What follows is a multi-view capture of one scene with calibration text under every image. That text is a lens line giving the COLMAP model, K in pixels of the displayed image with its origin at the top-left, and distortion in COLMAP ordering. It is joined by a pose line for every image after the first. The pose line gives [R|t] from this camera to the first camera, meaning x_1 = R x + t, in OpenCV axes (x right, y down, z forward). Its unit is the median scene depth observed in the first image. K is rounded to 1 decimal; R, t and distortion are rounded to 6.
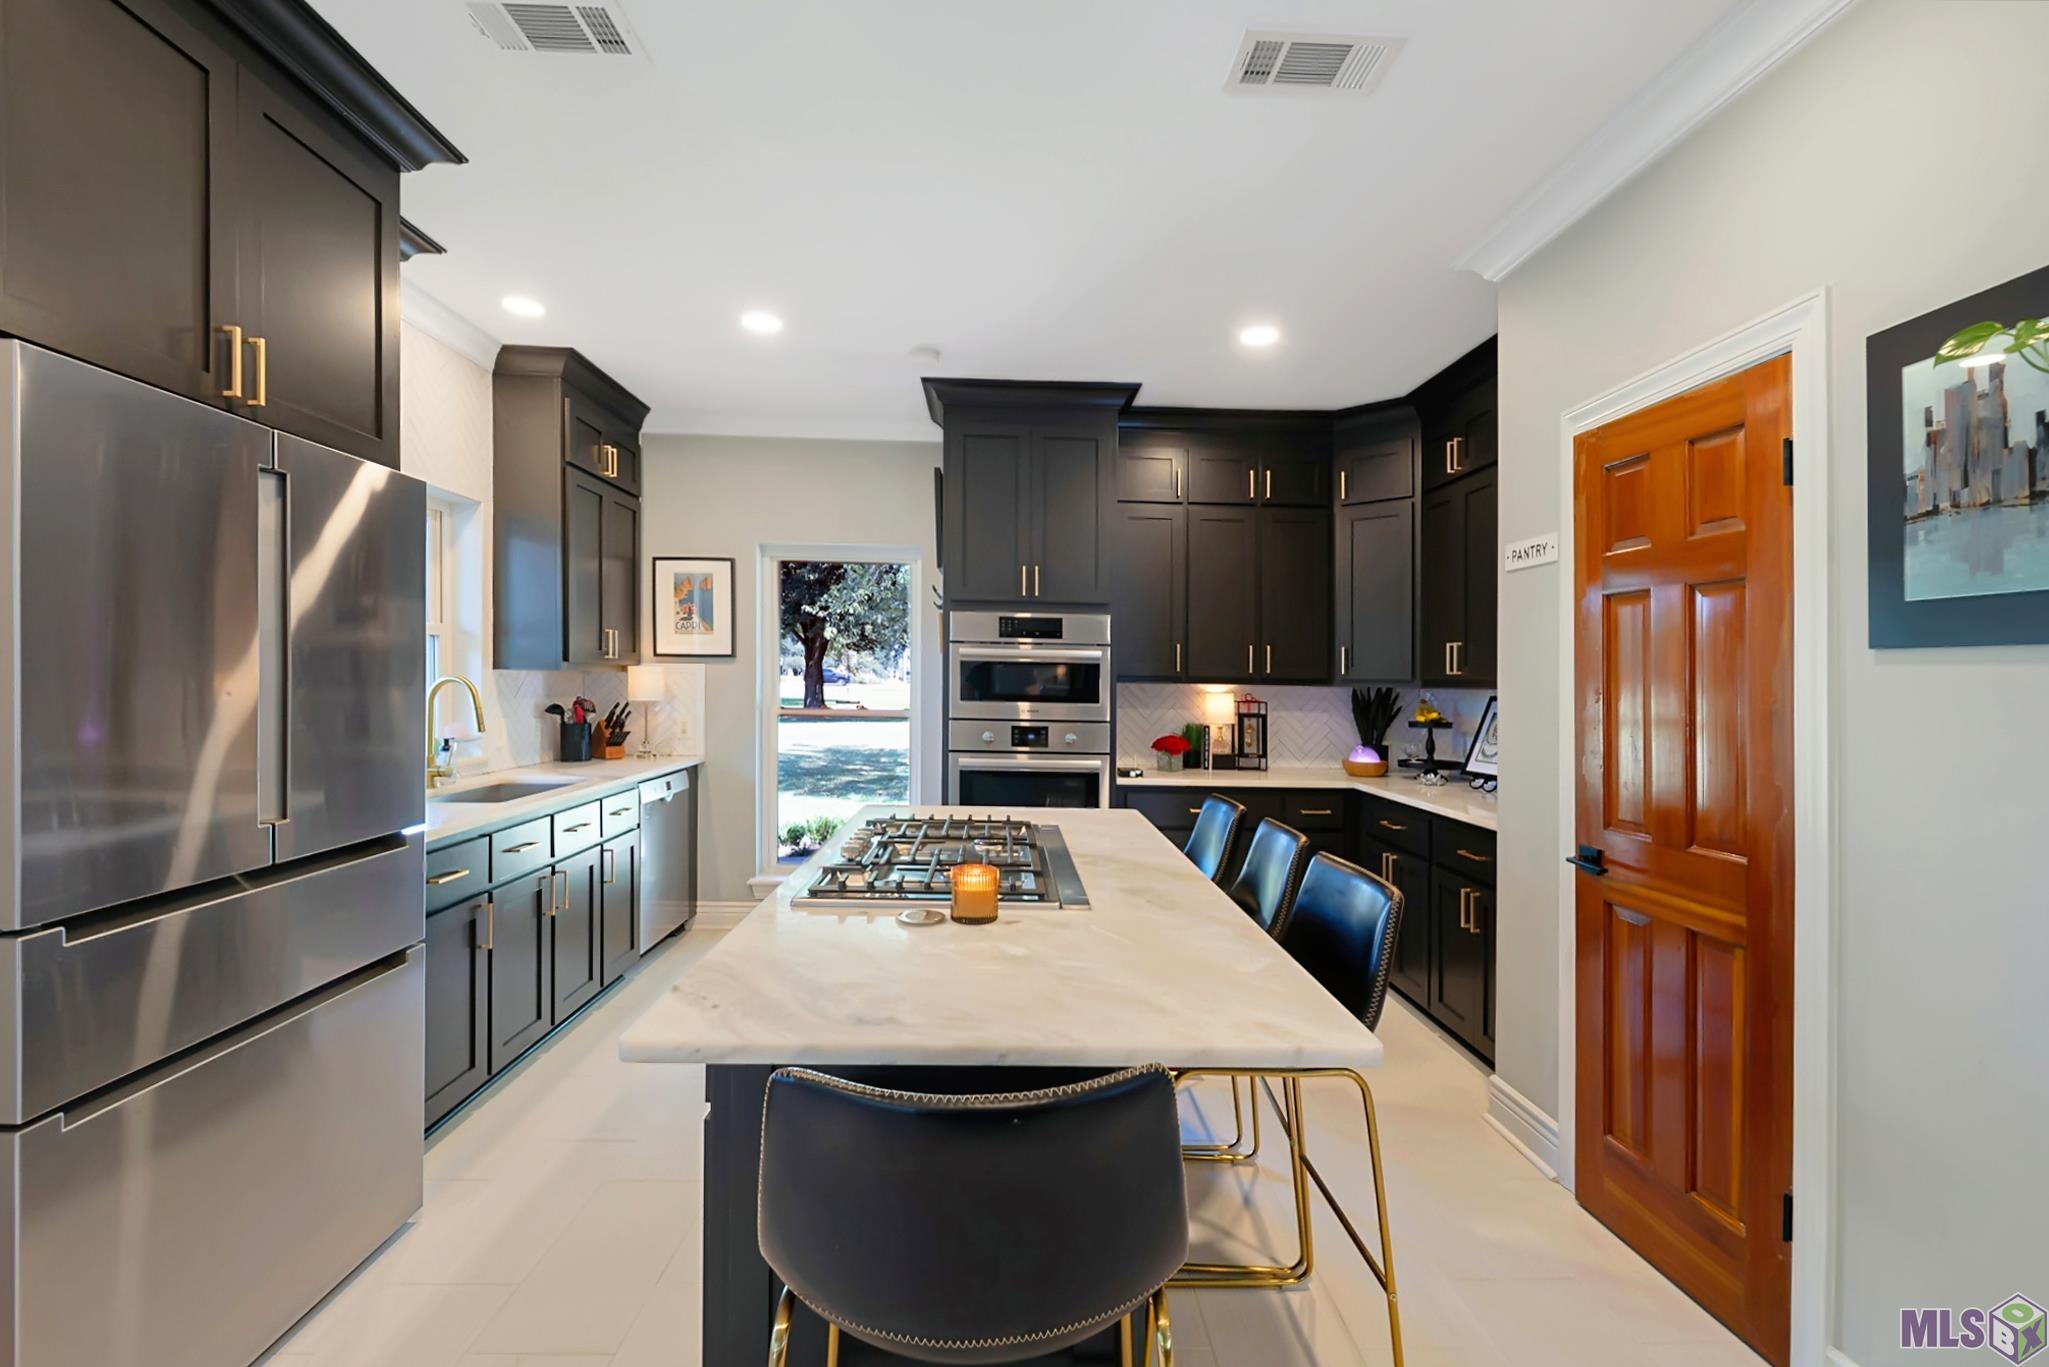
lens RADIAL K [[849.2, 0, 1024.5], [0, 849.2, 683.5], [0, 0, 1]] dist [-0.000338, -0.000623]
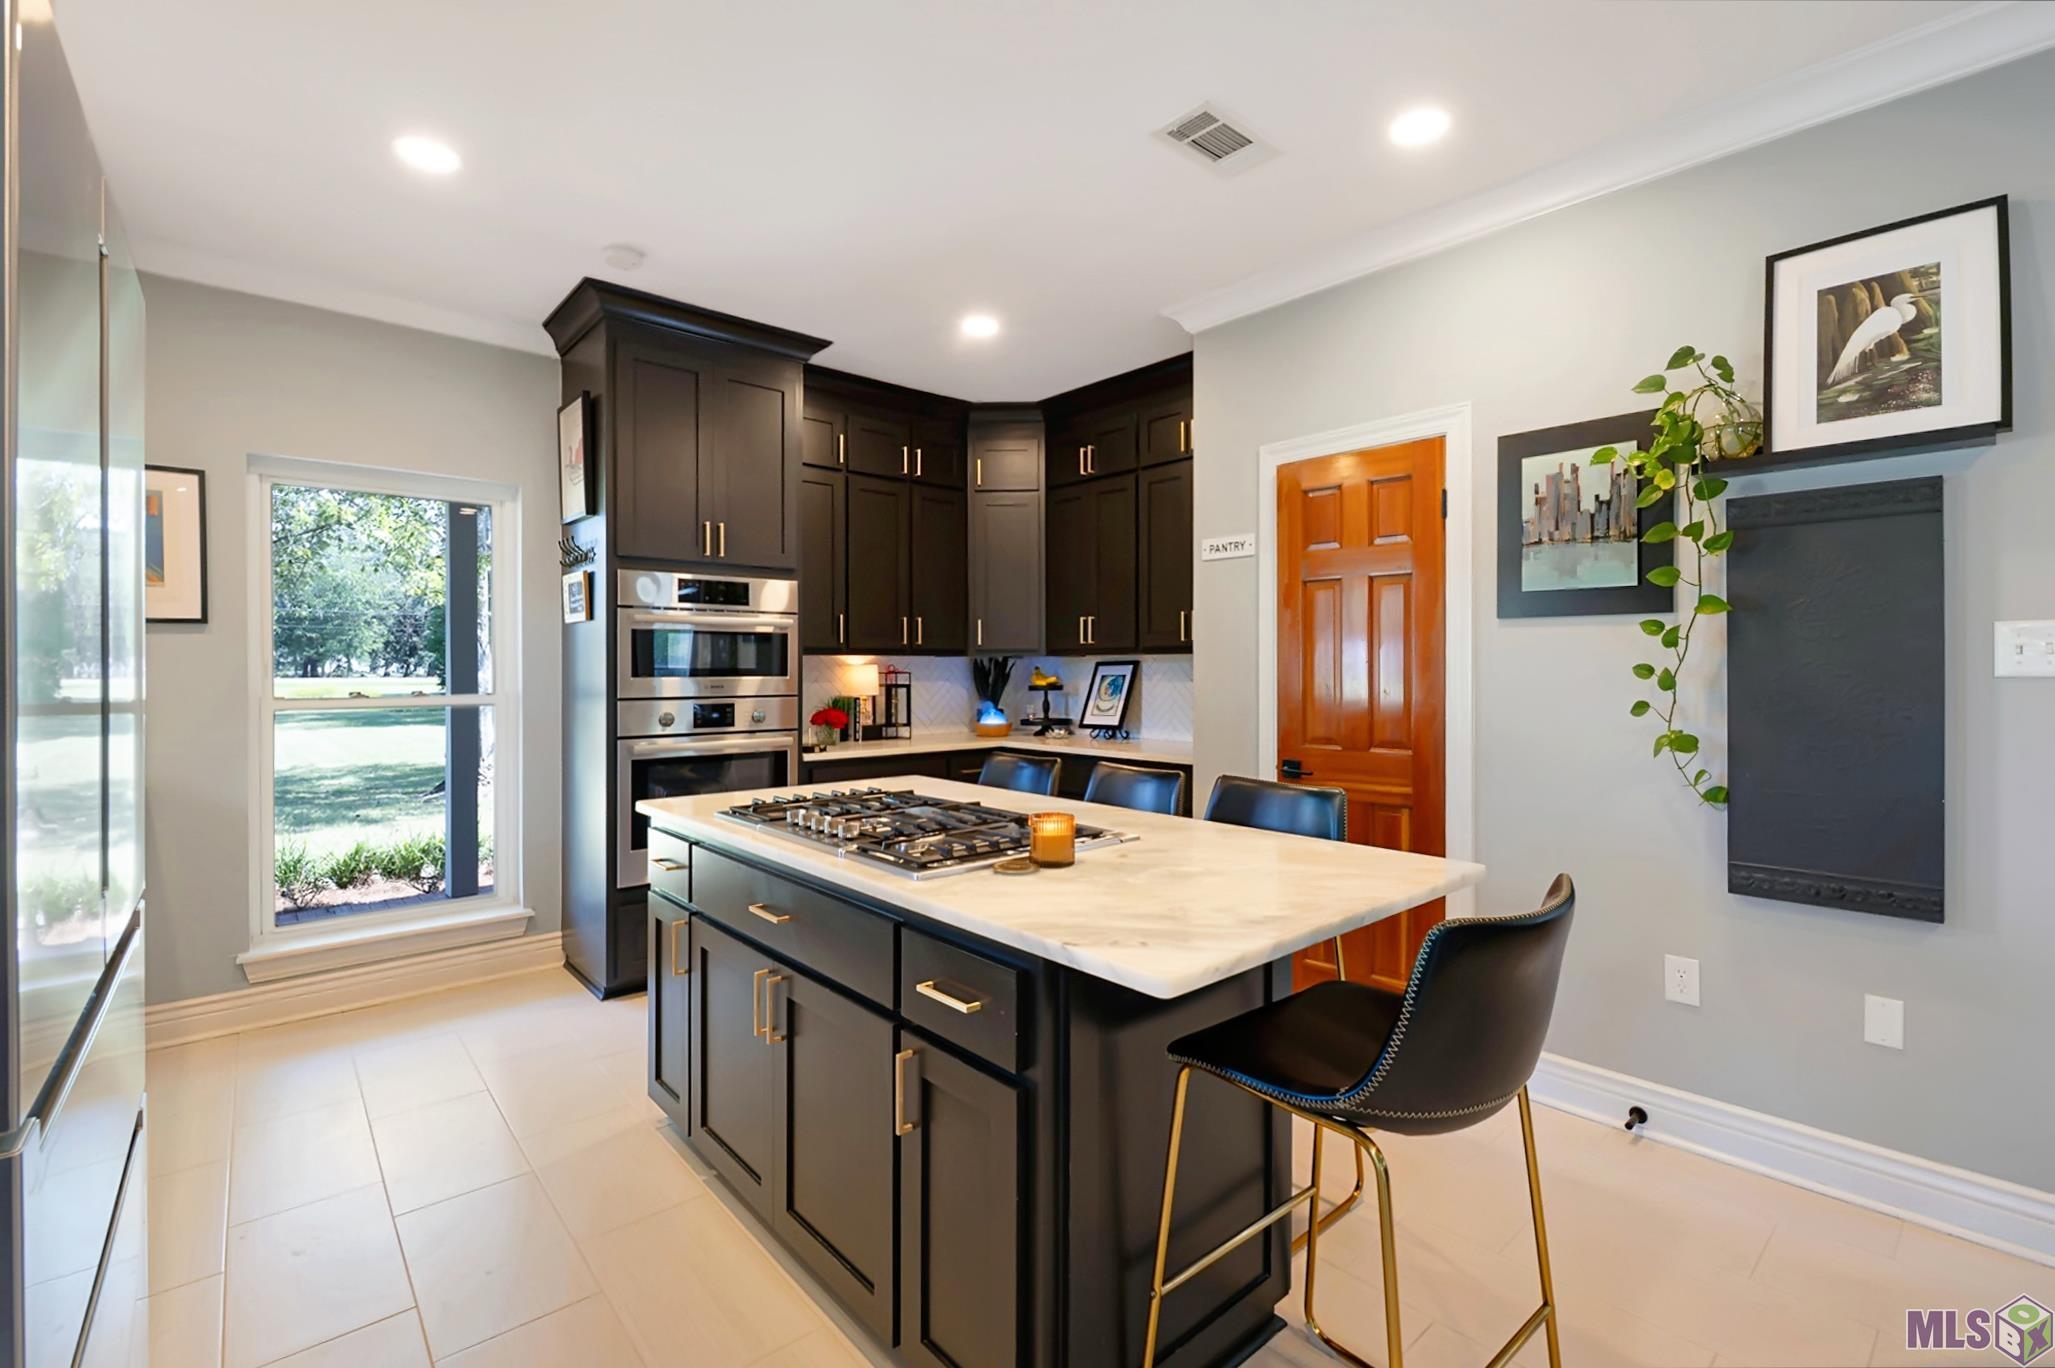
lens RADIAL K [[890.4, 0, 1027.5], [0, 890.4, 684.0], [0, 0, 1]] dist [0.000391, 0.000245]
pose [[0.771794, -0.031058, 0.635114, -0.333937], [0.017708, 0.999469, 0.027358, 0.009915], [-0.635626, -0.009868, 0.771934, 0.074958]]
